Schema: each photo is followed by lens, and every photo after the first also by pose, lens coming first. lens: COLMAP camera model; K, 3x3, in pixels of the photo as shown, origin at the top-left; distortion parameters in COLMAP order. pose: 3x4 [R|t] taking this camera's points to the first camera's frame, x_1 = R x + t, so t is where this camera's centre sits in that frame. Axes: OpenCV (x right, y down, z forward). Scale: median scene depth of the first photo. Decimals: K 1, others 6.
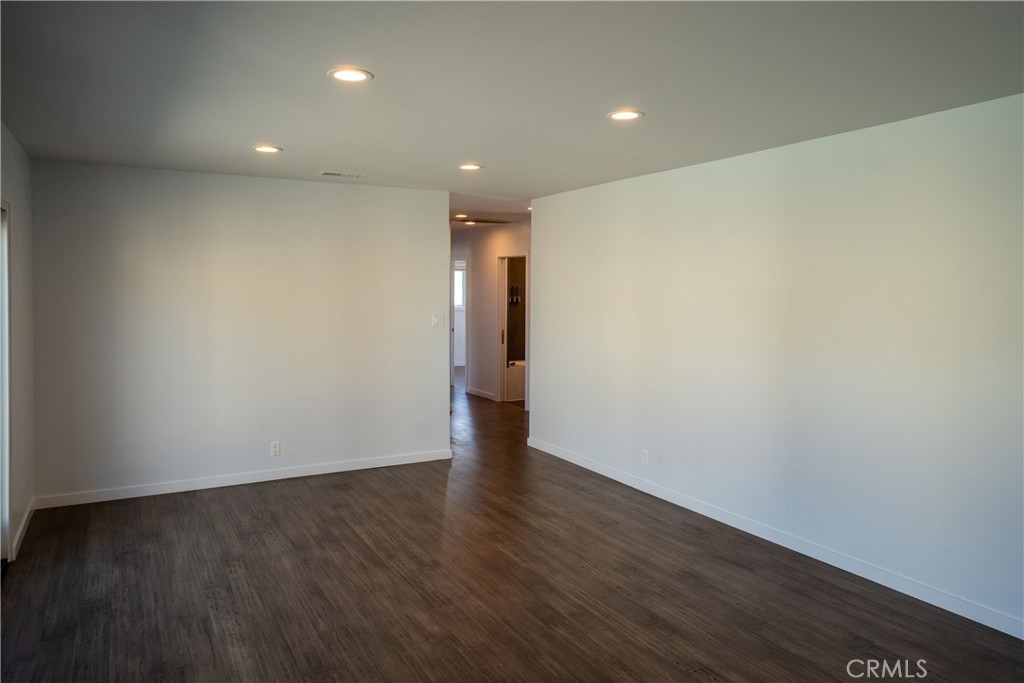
lens RADIAL K [[692.0, 0, 512.0], [0, 692.0, 341.5], [0, 0, 1]] dist [0.000885, -0.000405]
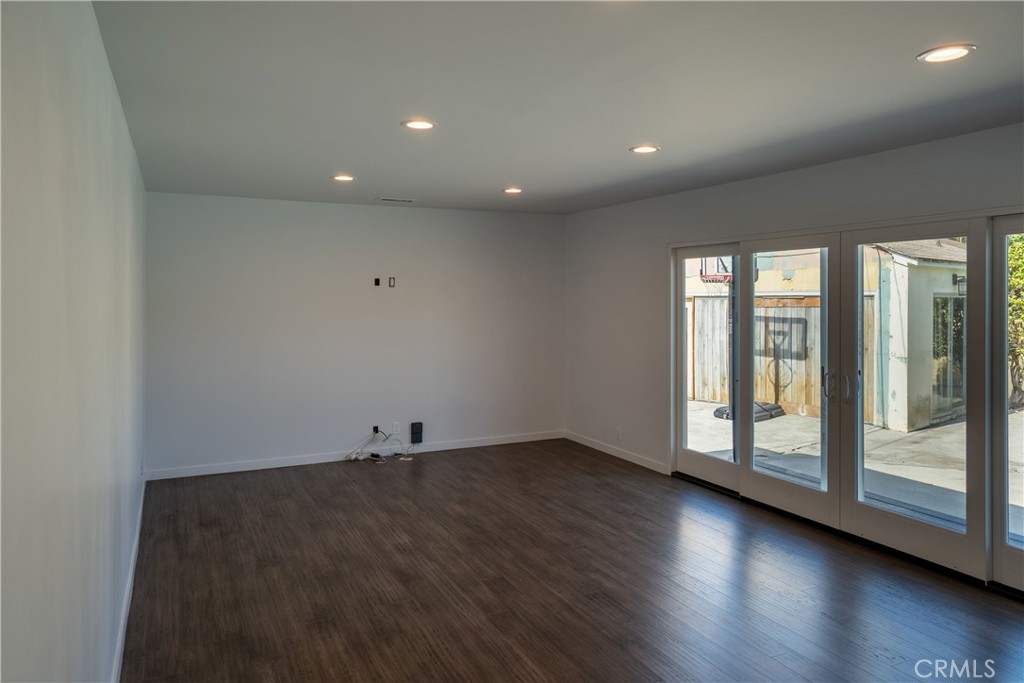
lens RADIAL K [[692.0, 0, 512.0], [0, 692.0, 341.5], [0, 0, 1]] dist [0.000885, -0.000405]
pose [[-0.998347, -0.007726, 0.056960, -0.030870], [0.000070, 0.990763, 0.135608, -0.144100], [-0.057482, 0.135387, -0.989124, 1.955939]]
